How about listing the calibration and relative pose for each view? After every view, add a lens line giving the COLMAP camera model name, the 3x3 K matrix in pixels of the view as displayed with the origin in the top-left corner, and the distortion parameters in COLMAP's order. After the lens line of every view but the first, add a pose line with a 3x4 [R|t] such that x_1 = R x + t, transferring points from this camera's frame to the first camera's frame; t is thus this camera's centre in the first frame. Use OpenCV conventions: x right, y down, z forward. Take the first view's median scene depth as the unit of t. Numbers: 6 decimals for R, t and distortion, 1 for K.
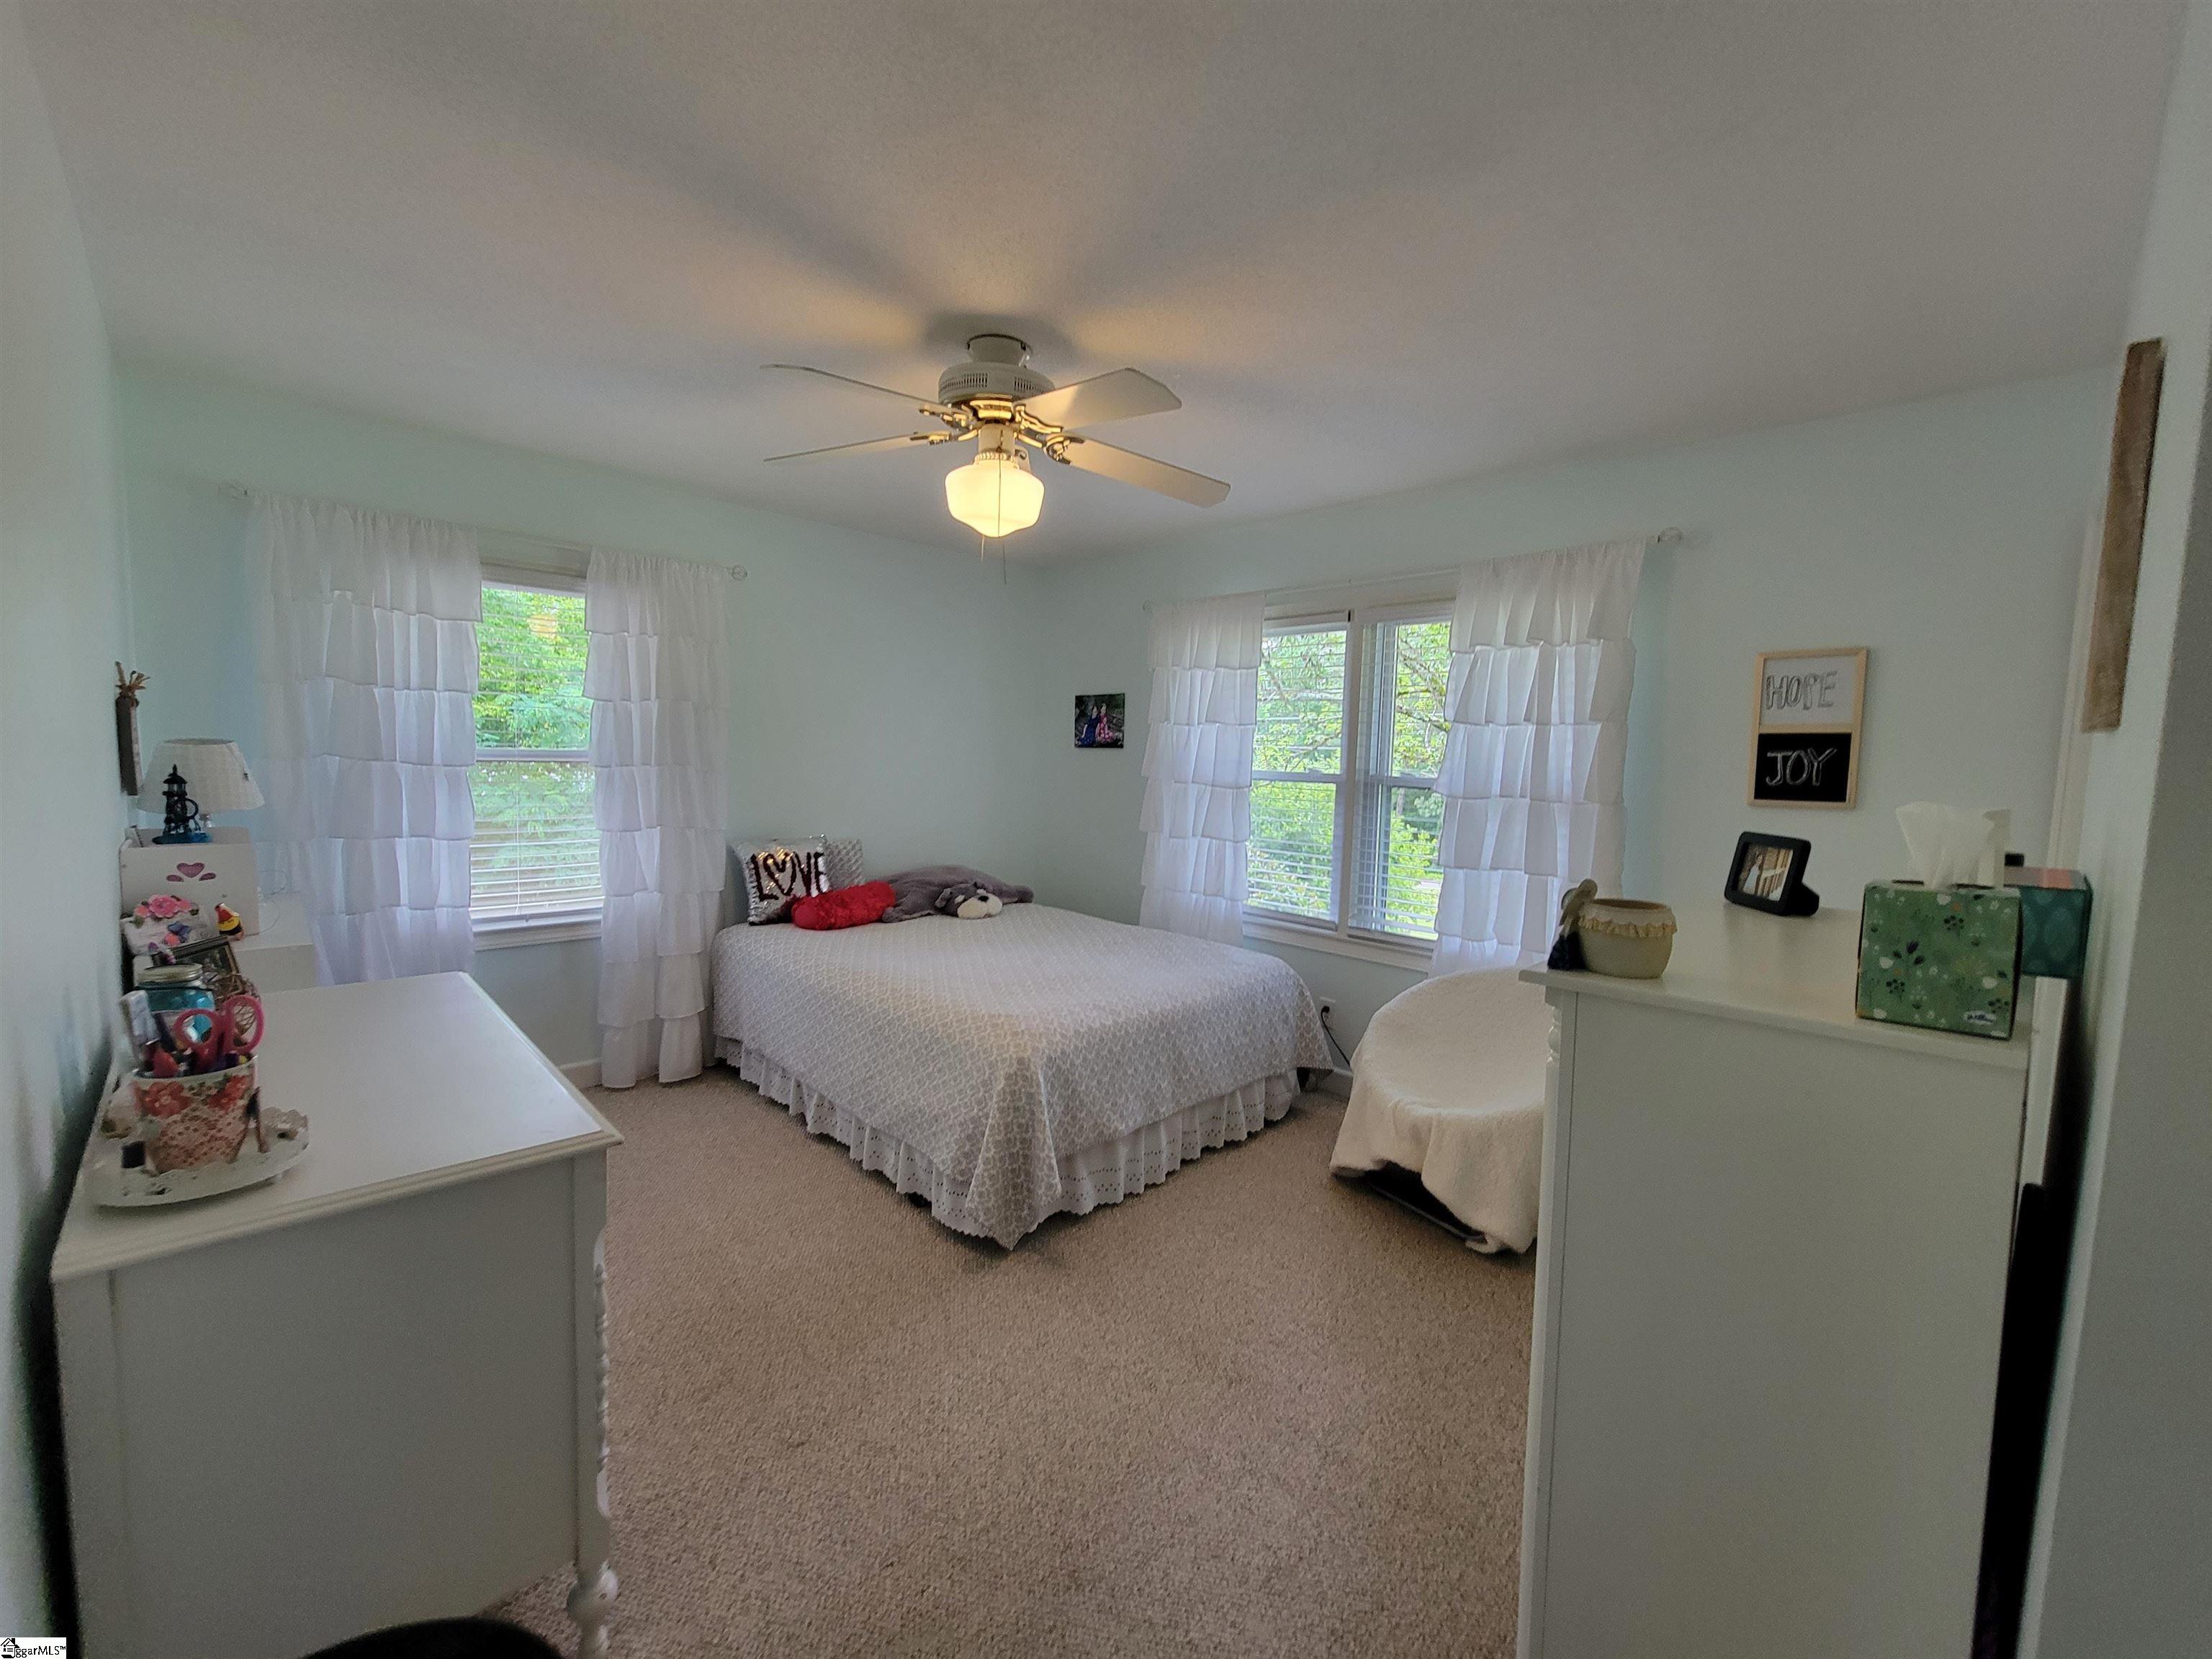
lens RADIAL K [[910.2, 0, 1106.0], [0, 910.2, 829.5], [0, 0, 1]] dist [-0.007688, -0.000300]
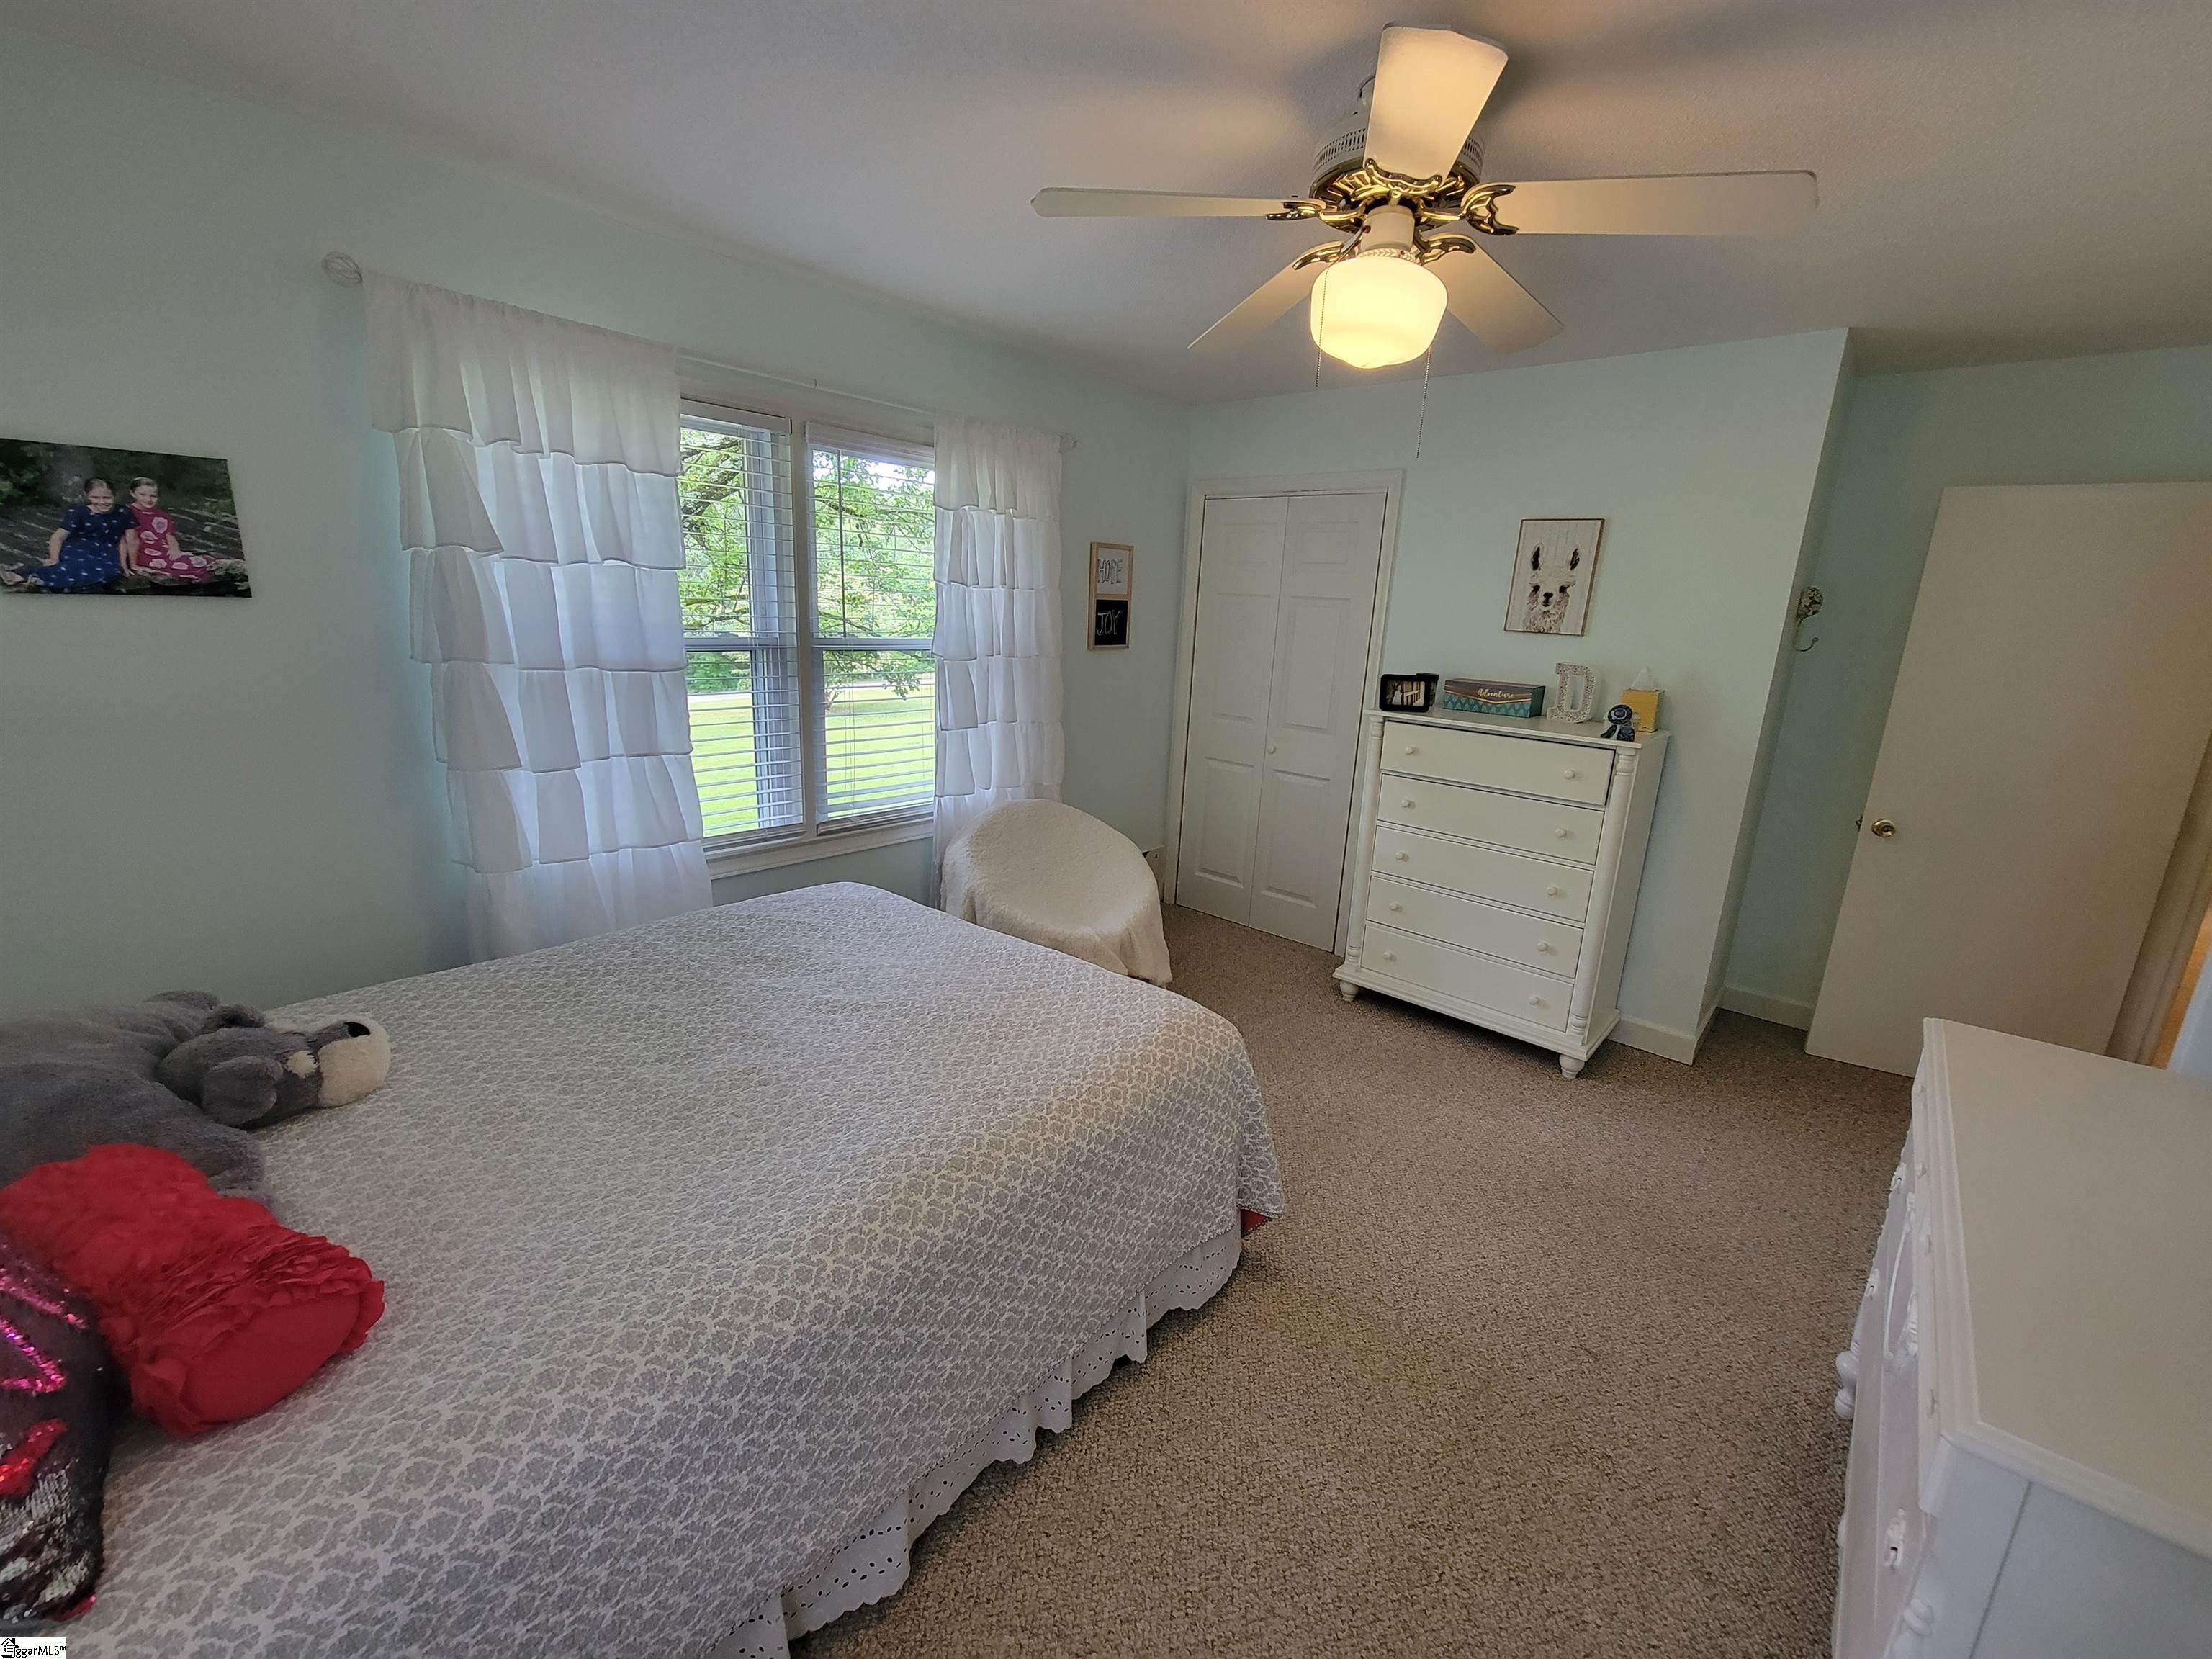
lens RADIAL K [[910.2, 0, 1106.0], [0, 910.2, 829.5], [0, 0, 1]] dist [-0.007688, -0.000300]
pose [[-0.084889, -0.265319, 0.960416, -0.572514], [0.039159, 0.962263, 0.269290, -0.105727], [-0.995621, 0.060469, -0.071296, 0.815950]]
